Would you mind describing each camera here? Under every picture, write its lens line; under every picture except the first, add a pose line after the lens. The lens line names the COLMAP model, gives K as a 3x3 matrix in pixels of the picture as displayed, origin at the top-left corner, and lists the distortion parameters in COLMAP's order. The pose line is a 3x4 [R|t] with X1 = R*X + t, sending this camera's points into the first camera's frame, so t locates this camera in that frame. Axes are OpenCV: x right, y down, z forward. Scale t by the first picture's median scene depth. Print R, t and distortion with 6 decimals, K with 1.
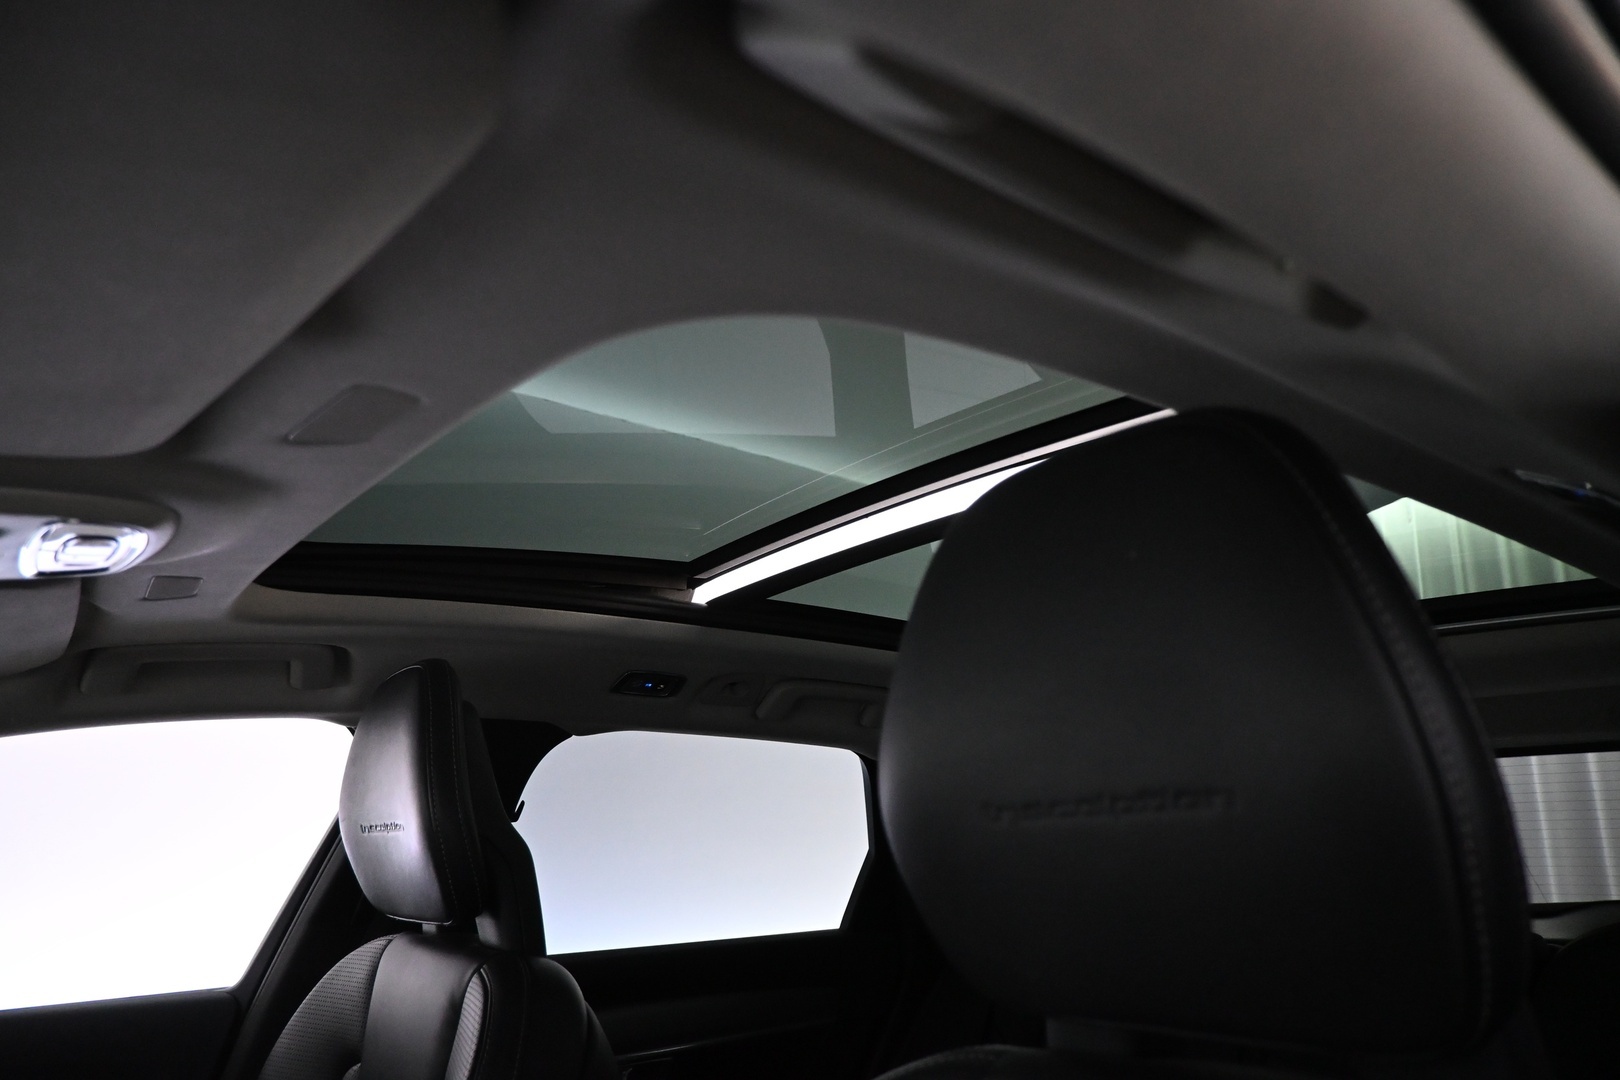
lens RADIAL K [[1117.2, 0, 810.0], [0, 1117.2, 540.0], [0, 0, 1]] dist [-0.000456, -0.001249]
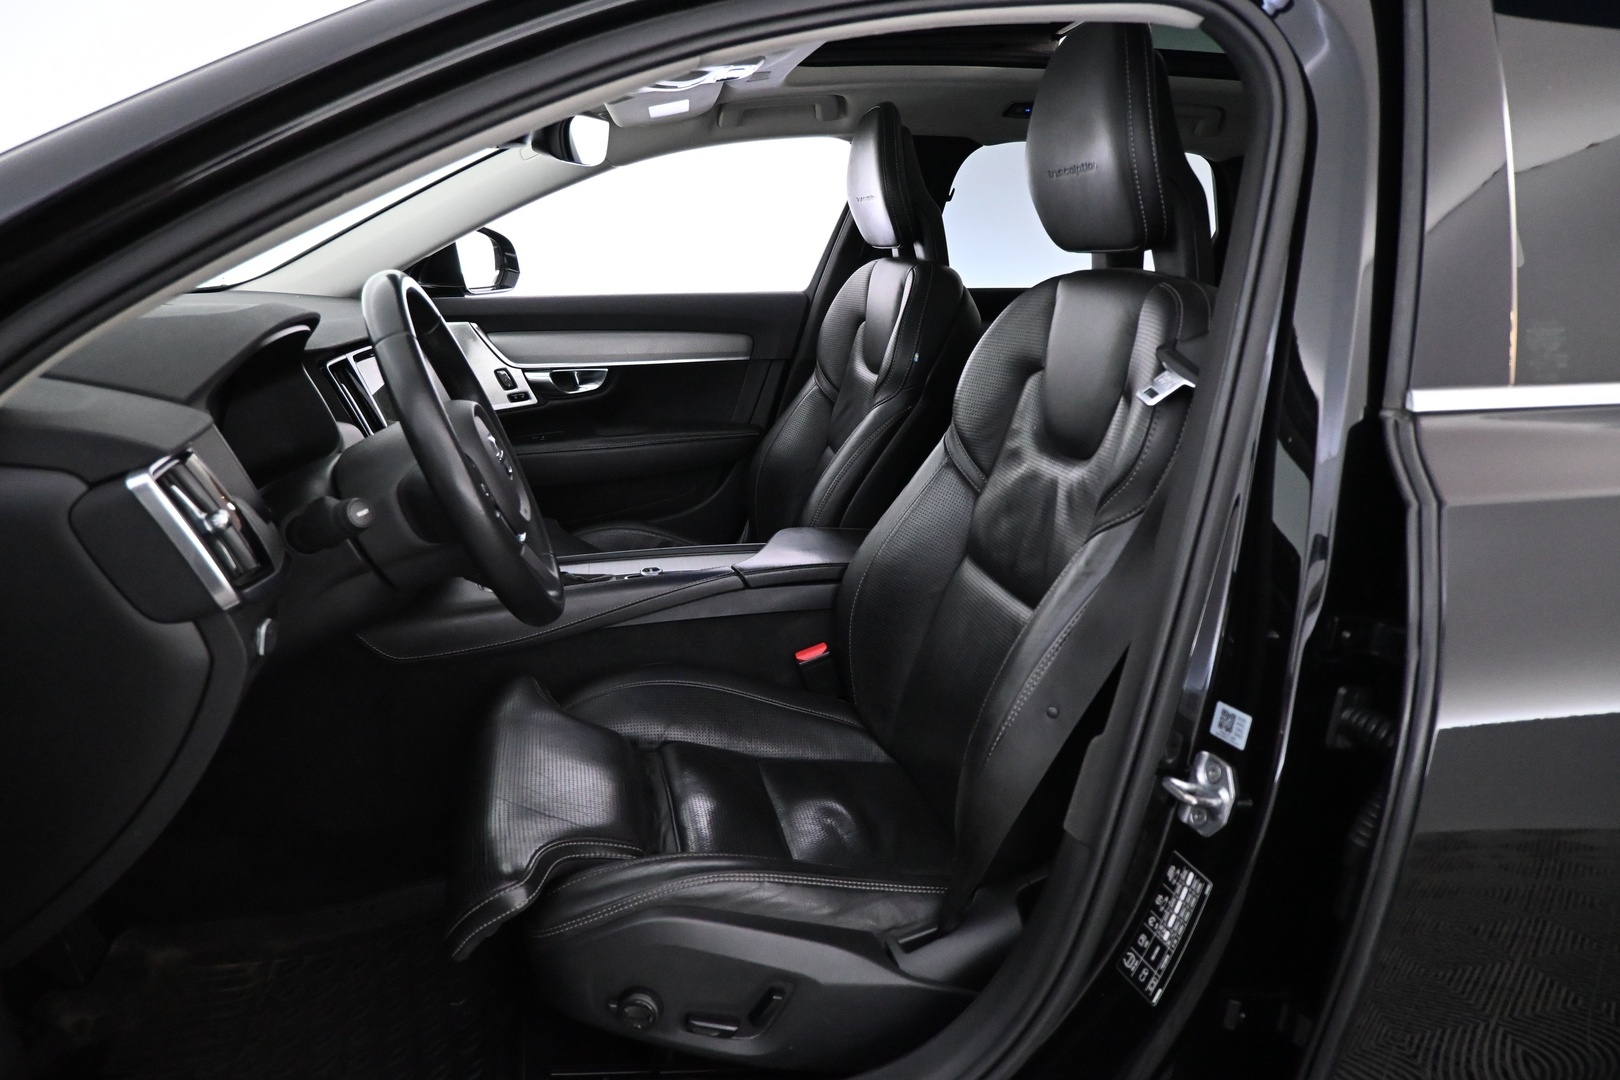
lens RADIAL K [[1117.2, 0, 810.0], [0, 1117.2, 540.0], [0, 0, 1]] dist [-0.000456, -0.001249]
pose [[0.902372, 0.128768, -0.411271, 0.353585], [0.088321, 0.878804, 0.468939, -0.118482], [0.421811, -0.459481, 0.781635, -0.723314]]
